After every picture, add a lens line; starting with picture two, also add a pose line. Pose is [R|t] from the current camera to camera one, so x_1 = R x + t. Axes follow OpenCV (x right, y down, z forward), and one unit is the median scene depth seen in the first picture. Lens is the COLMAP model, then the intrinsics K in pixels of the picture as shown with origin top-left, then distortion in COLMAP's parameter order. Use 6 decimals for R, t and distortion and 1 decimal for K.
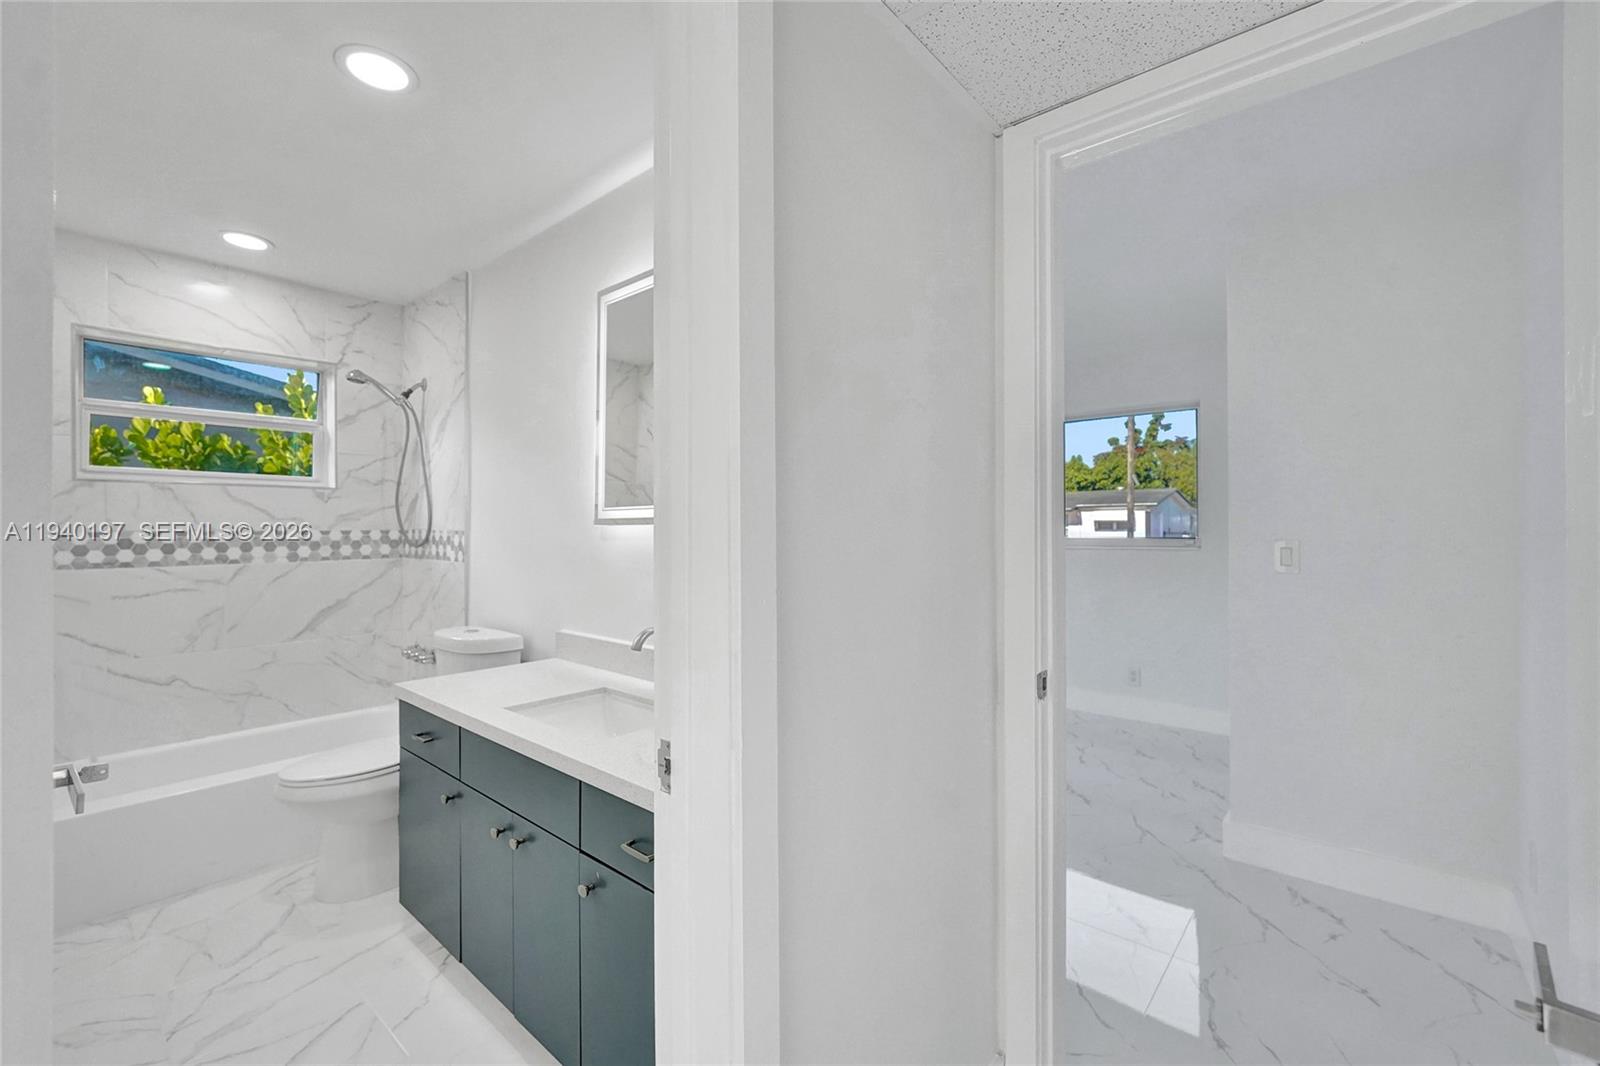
lens RADIAL K [[677.5, 0, 792.8], [0, 677.5, 527.6], [0, 0, 1]] dist [-0.000936, 0.000074]
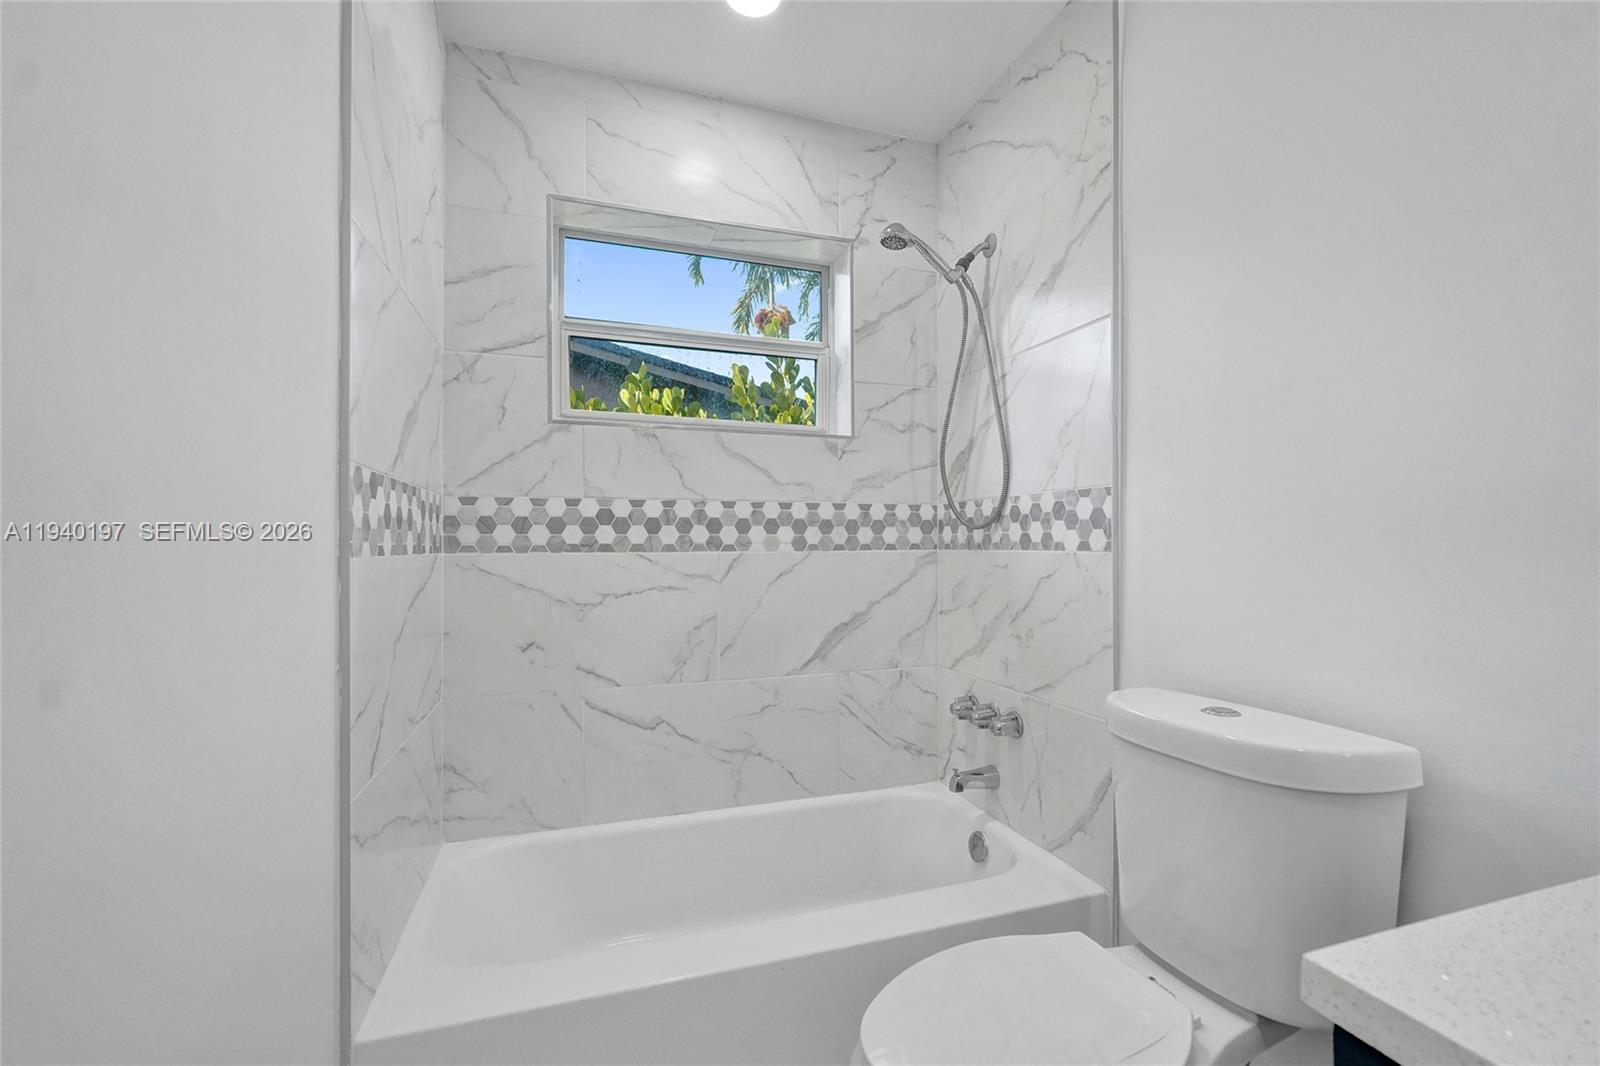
lens RADIAL K [[662.8, 0, 800.3], [0, 662.8, 555.4], [0, 0, 1]] dist [0.001598, 0.000061]
pose [[0.867876, 0.008070, -0.496715, -0.434444], [-0.002606, 0.999928, 0.011692, 0.048659], [0.496773, -0.008852, 0.867835, 0.465038]]
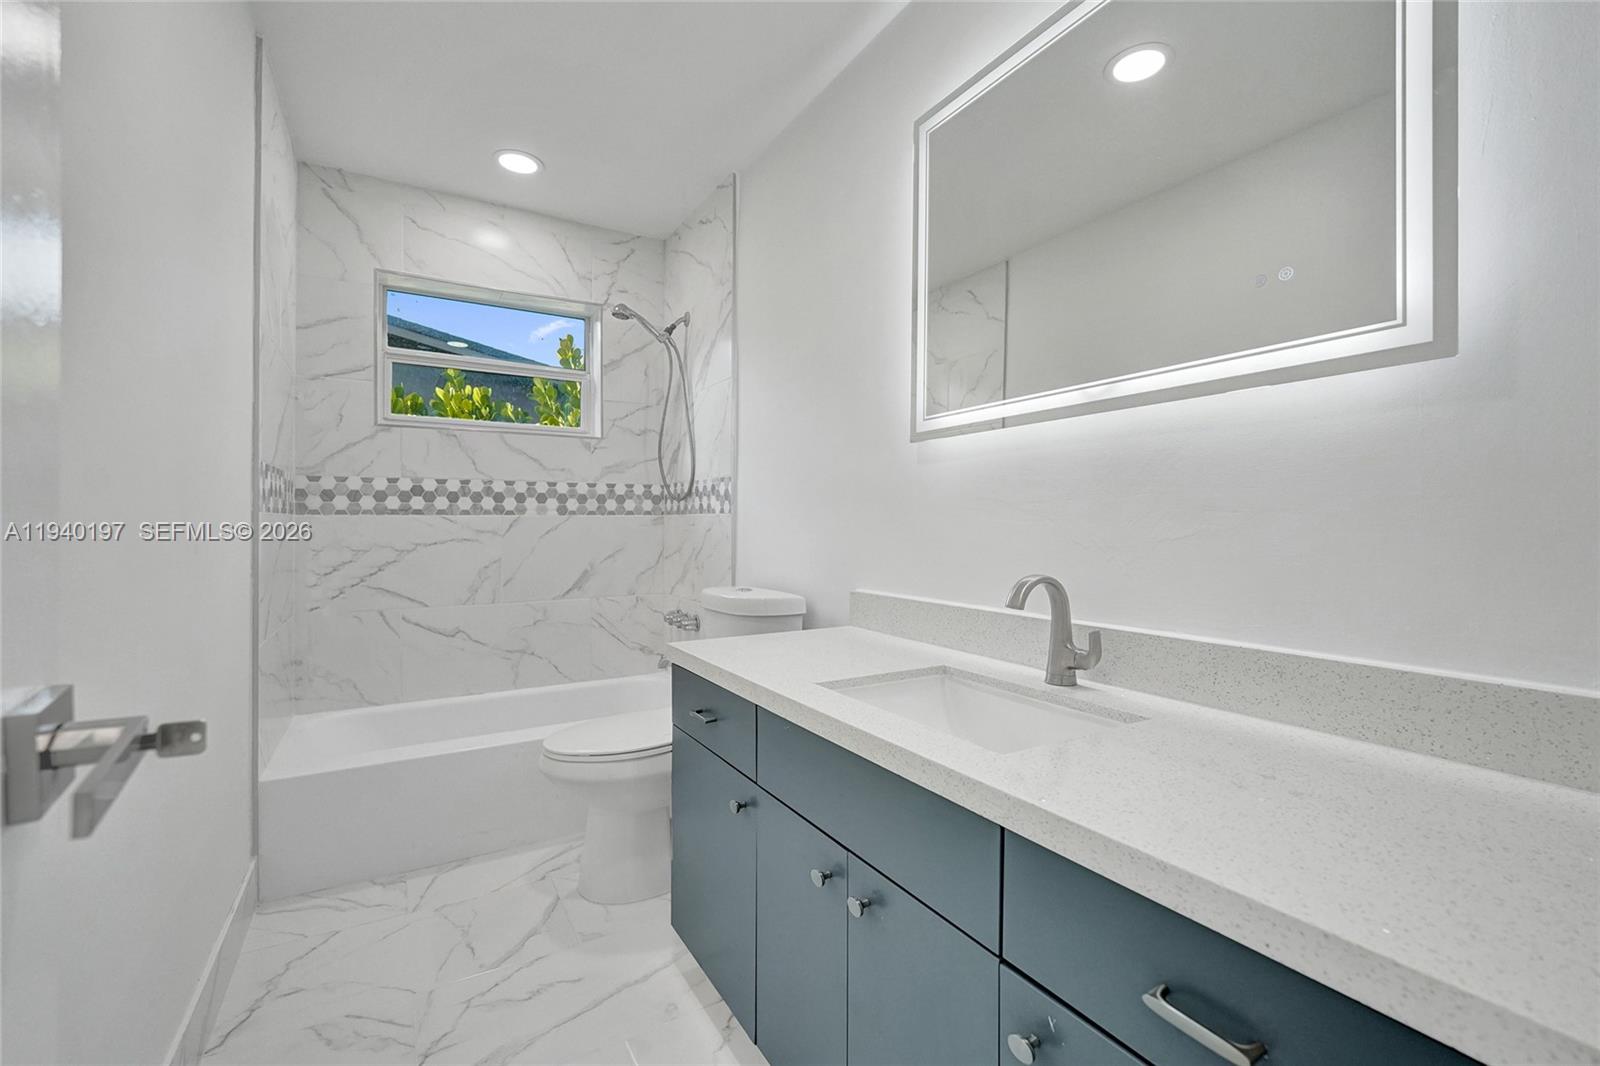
lens RADIAL K [[677.5, 0, 792.8], [0, 677.5, 527.6], [0, 0, 1]] dist [-0.000936, 0.000074]
pose [[0.949931, 0.003937, -0.312435, -0.141634], [-0.002866, 0.999988, 0.003887, 0.064697], [0.312446, -0.002797, 0.949931, 0.209035]]
